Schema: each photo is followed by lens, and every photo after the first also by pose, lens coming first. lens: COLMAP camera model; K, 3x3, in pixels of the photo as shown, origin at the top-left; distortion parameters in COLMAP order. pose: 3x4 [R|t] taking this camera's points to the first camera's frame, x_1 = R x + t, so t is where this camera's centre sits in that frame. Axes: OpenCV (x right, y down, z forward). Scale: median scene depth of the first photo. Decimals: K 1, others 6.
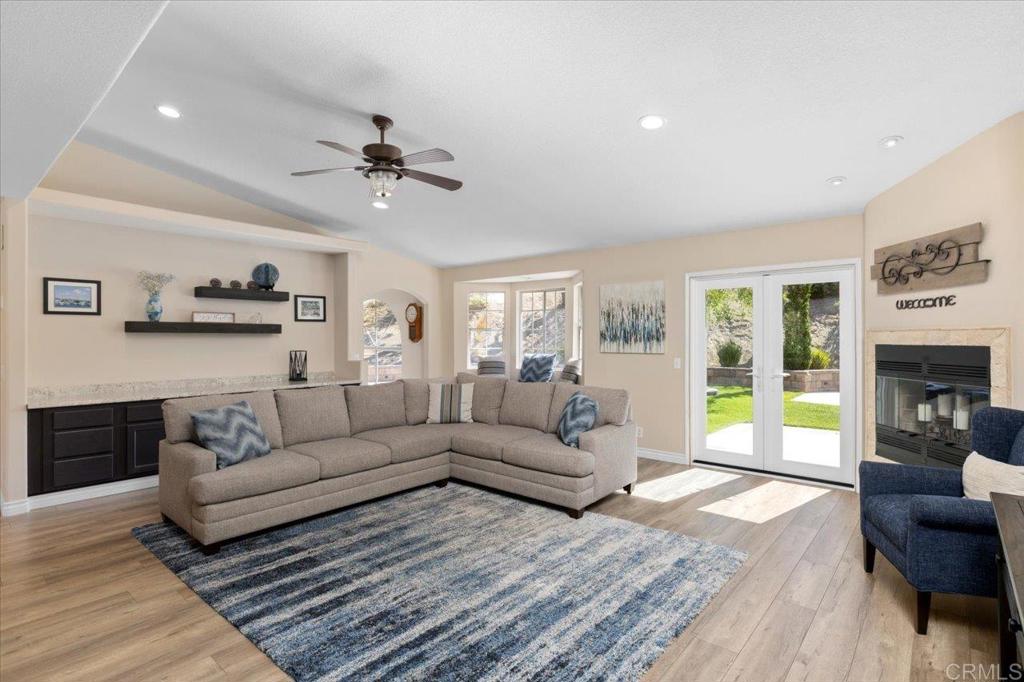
lens RADIAL K [[501.7, 0, 512.0], [0, 501.7, 341.0], [0, 0, 1]] dist [-0.003538, -0.000757]
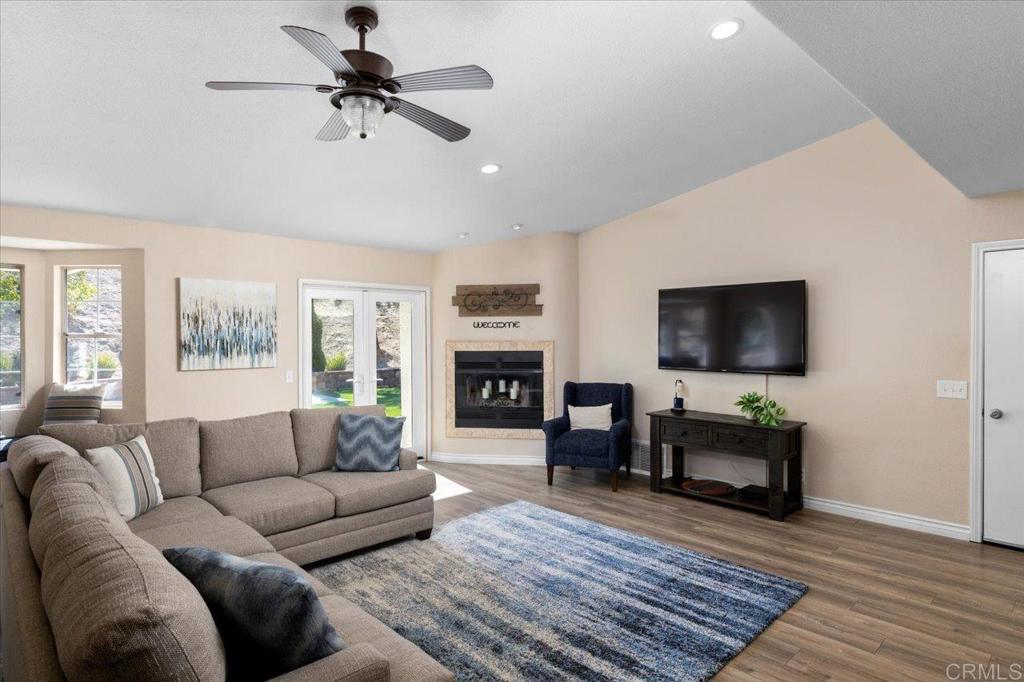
lens RADIAL K [[542.1, 0, 532.1], [0, 542.1, 342.8], [0, 0, 1]] dist [-0.001023, -0.000180]
pose [[0.099900, -0.008691, 0.994959, -0.980653], [0.010681, 0.999914, 0.007662, -0.032246], [-0.994940, 0.009862, 0.099985, 0.762600]]
